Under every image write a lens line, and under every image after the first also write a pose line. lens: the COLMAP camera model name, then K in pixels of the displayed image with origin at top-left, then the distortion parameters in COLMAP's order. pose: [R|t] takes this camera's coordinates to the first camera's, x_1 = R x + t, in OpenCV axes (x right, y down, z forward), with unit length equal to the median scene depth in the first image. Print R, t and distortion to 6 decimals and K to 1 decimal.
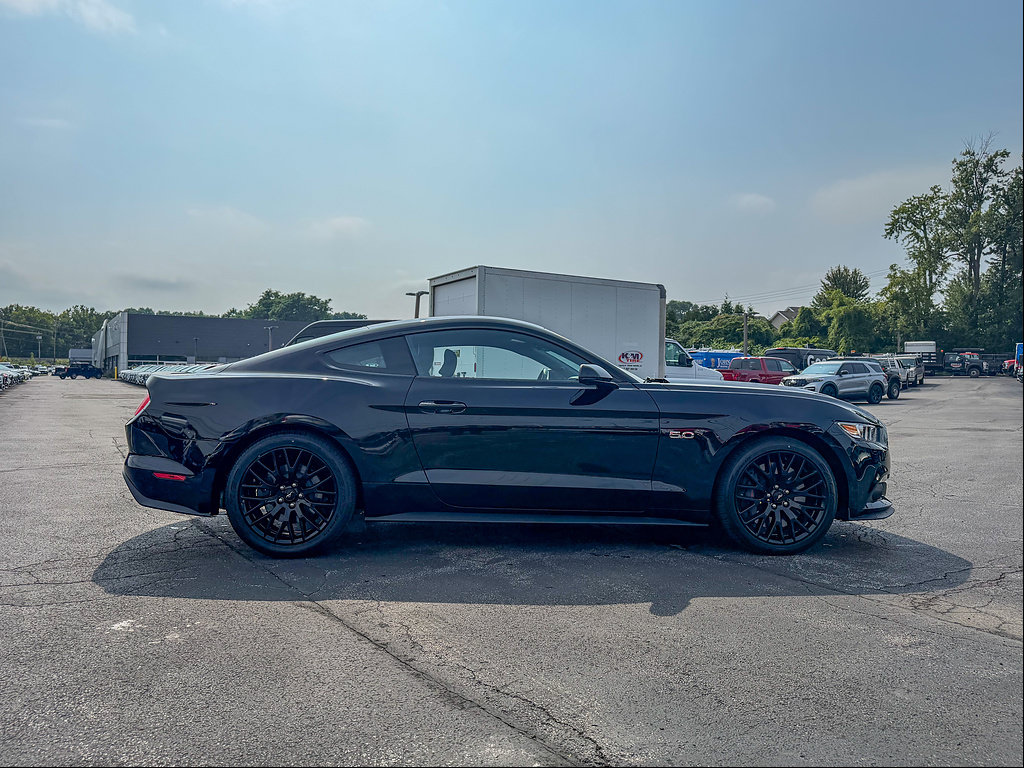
lens RADIAL K [[814.8, 0, 516.5], [0, 814.8, 377.1], [0, 0, 1]] dist [0.013938, 0.004181]
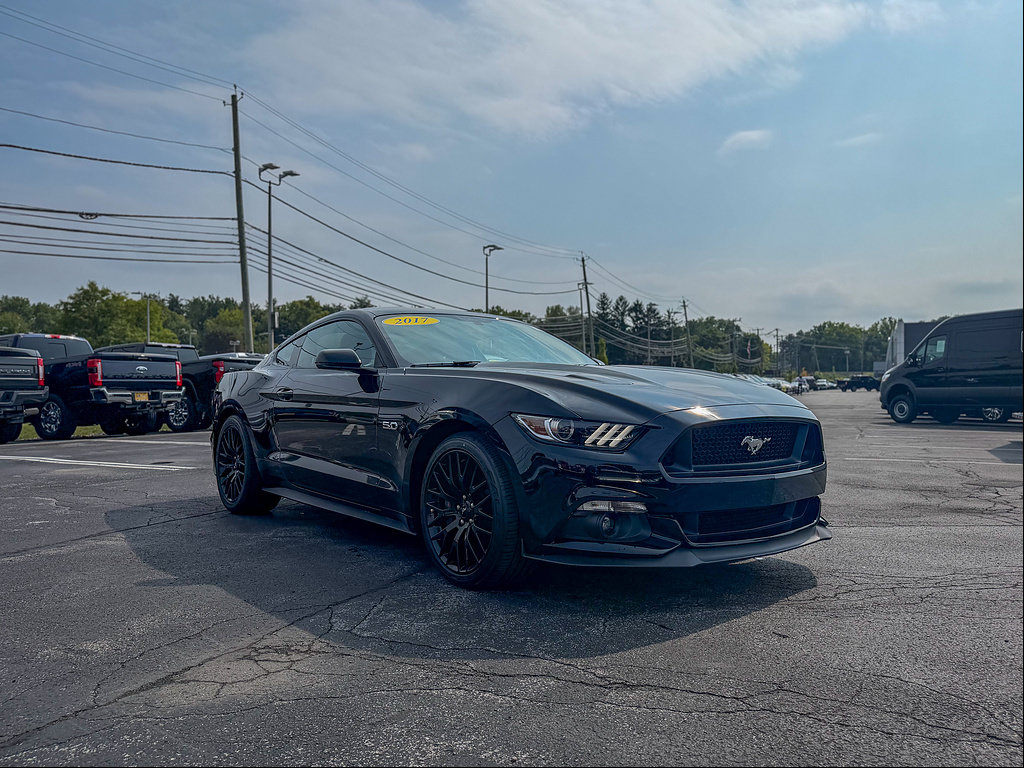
lens RADIAL K [[866.7, 0, 514.9], [0, 866.7, 385.1], [0, 0, 1]] dist [0.014459, 0.013343]
pose [[0.529776, -0.009310, -0.848087, 0.118573], [0.000457, 0.999943, -0.010691, 0.004586], [0.848138, 0.005276, 0.529750, 0.071152]]
